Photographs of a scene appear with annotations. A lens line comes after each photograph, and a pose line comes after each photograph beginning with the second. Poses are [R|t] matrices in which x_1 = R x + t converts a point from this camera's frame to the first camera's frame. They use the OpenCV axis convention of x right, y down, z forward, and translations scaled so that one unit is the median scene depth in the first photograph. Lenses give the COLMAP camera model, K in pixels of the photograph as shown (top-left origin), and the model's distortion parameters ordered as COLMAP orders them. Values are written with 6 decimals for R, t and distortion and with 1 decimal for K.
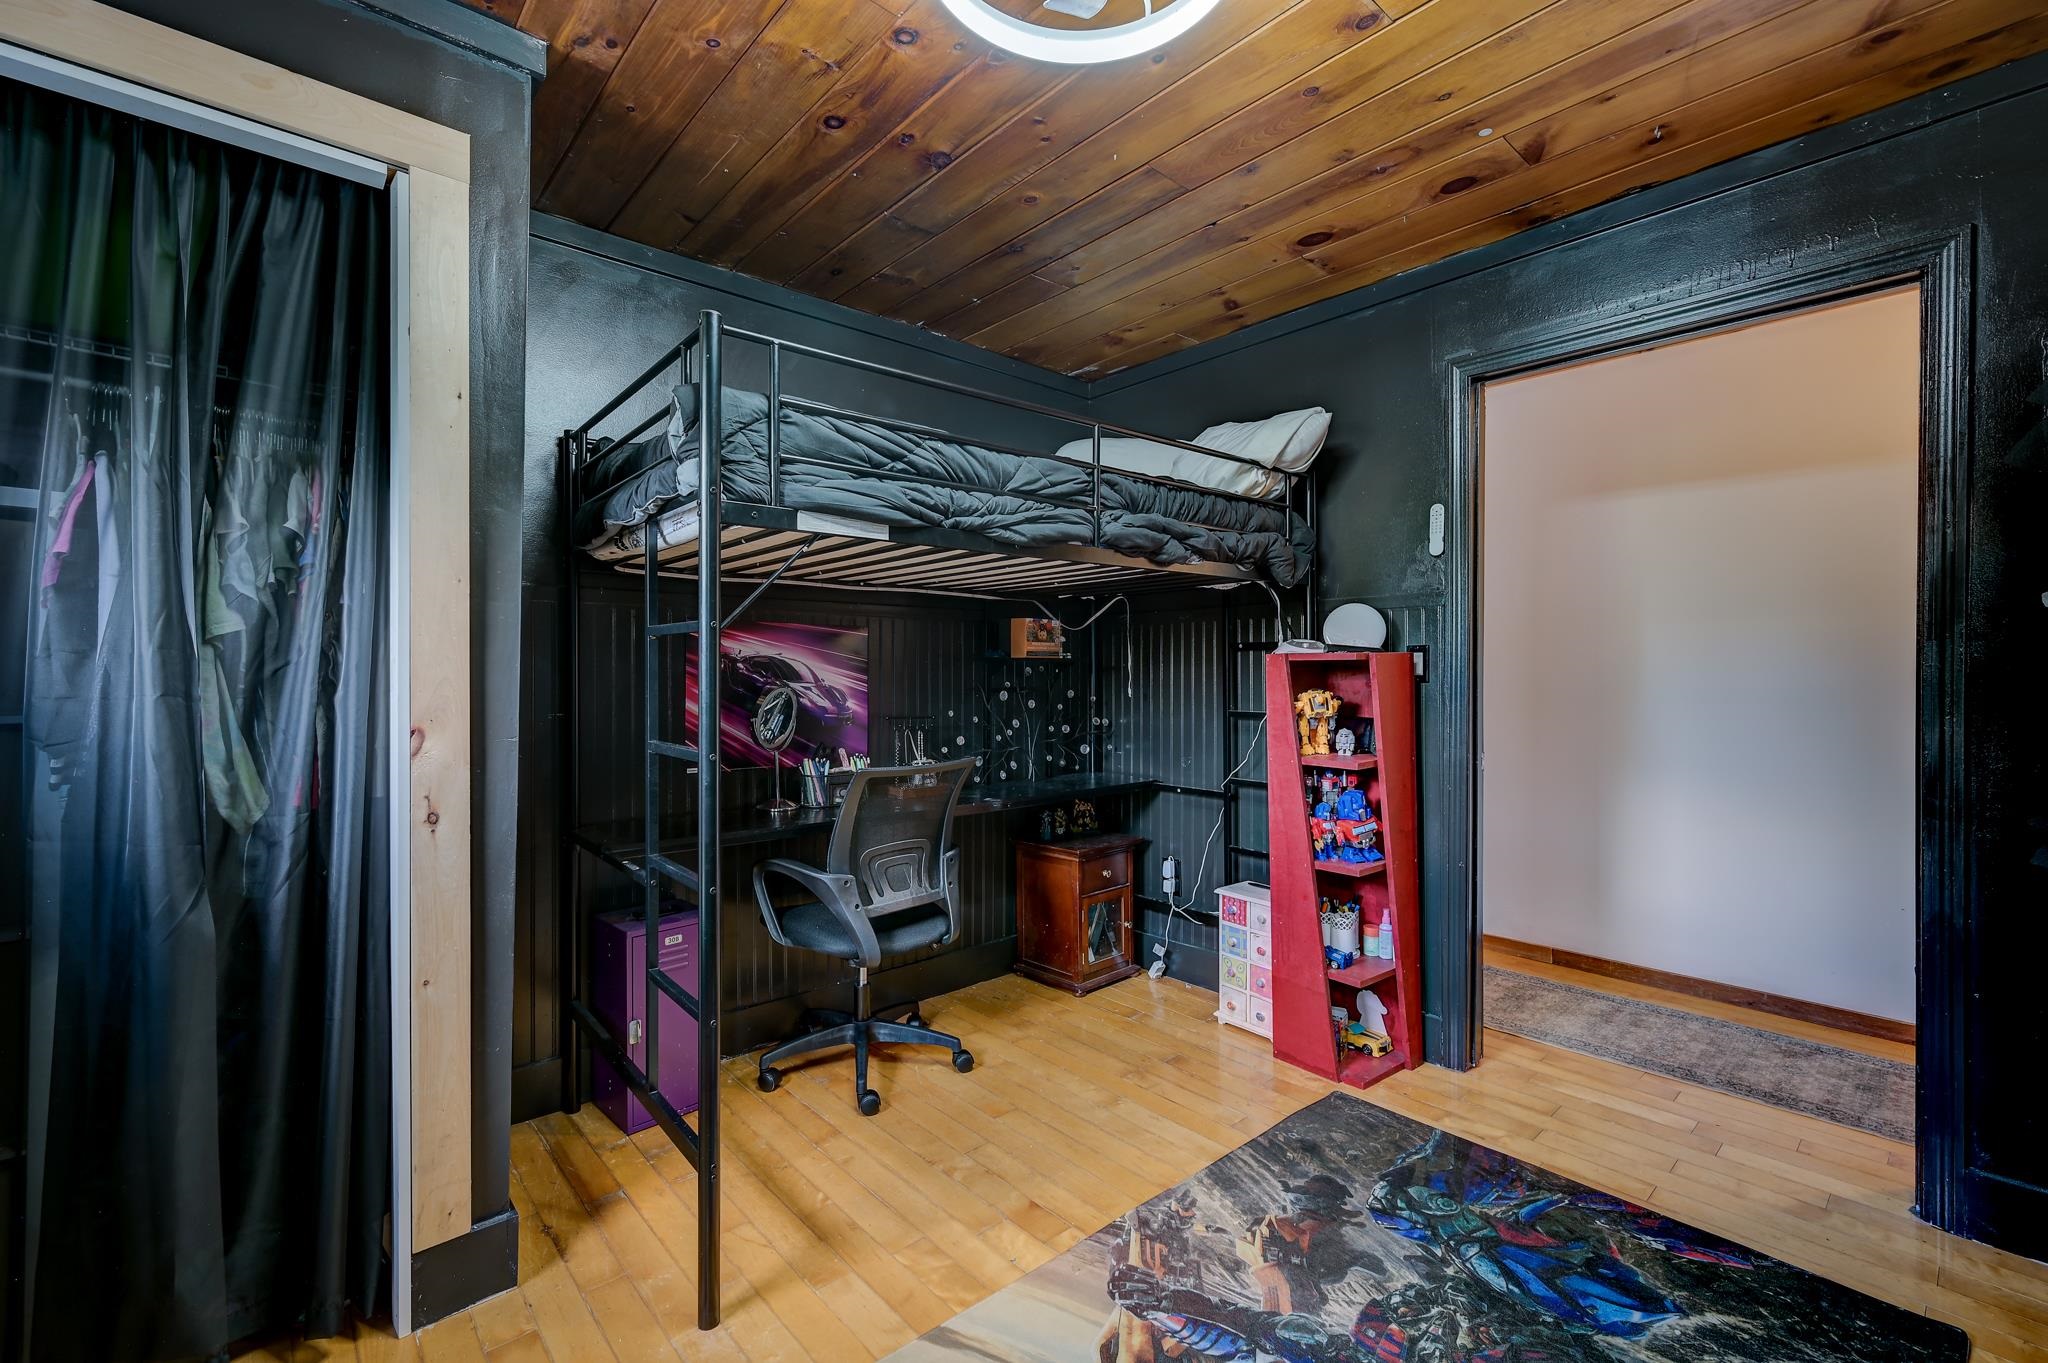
lens RADIAL K [[910.8, 0, 1026.0], [0, 910.8, 675.3], [0, 0, 1]] dist [0.001084, -0.000624]
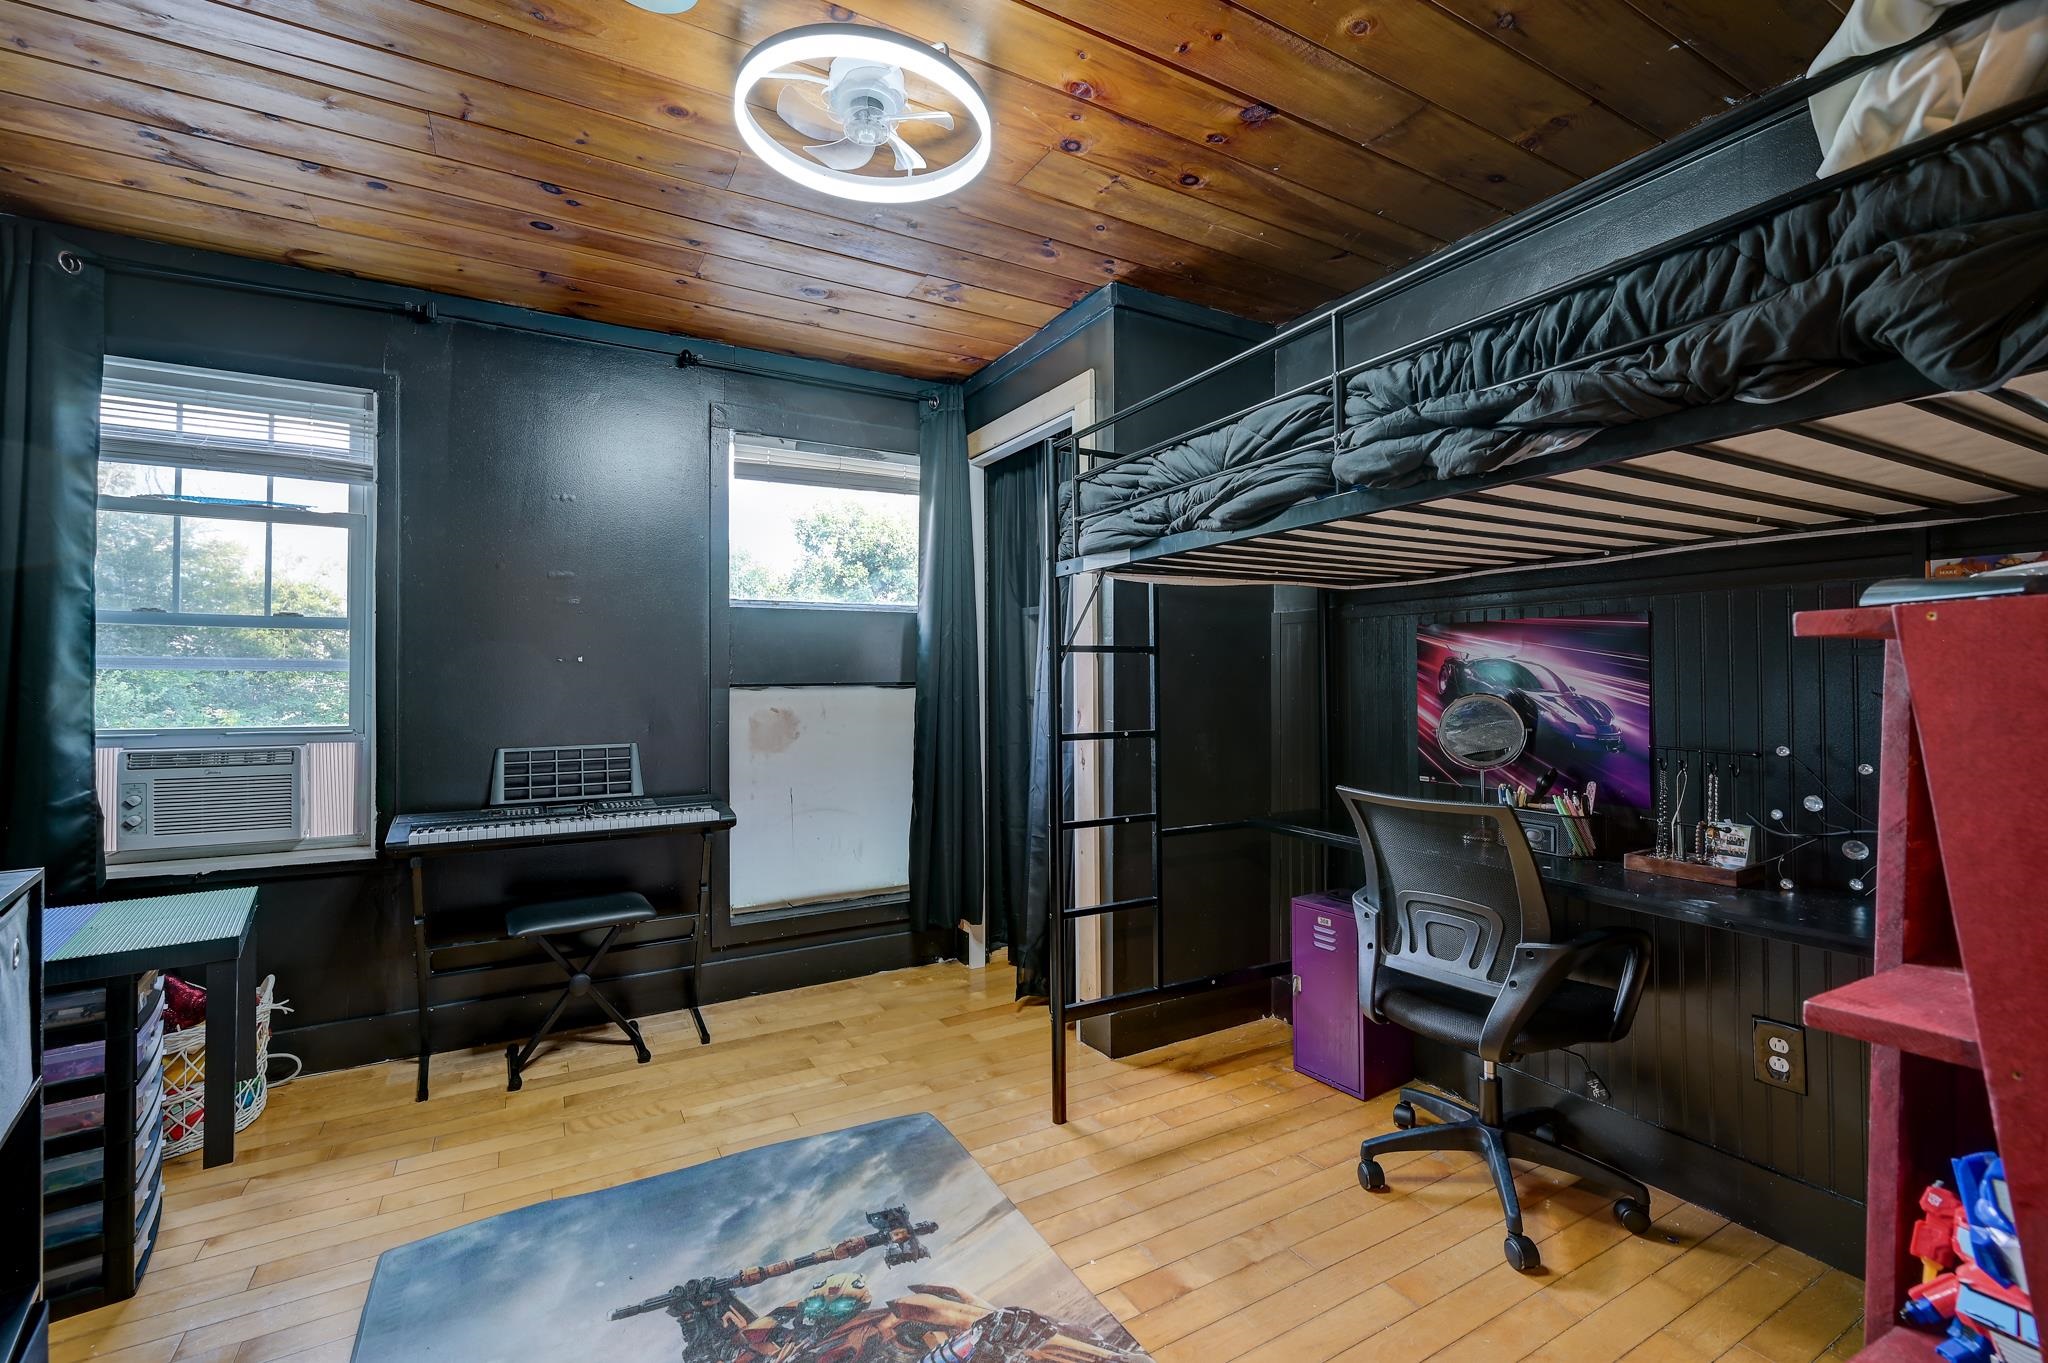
lens RADIAL K [[910.8, 0, 1025.2], [0, 910.8, 677.8], [0, 0, 1]] dist [0.001084, -0.000624]
pose [[-0.258204, -0.001610, -0.966089, 0.916911], [0.001850, 0.999996, -0.002161, -0.004139], [0.966089, -0.002345, -0.258200, 1.109640]]
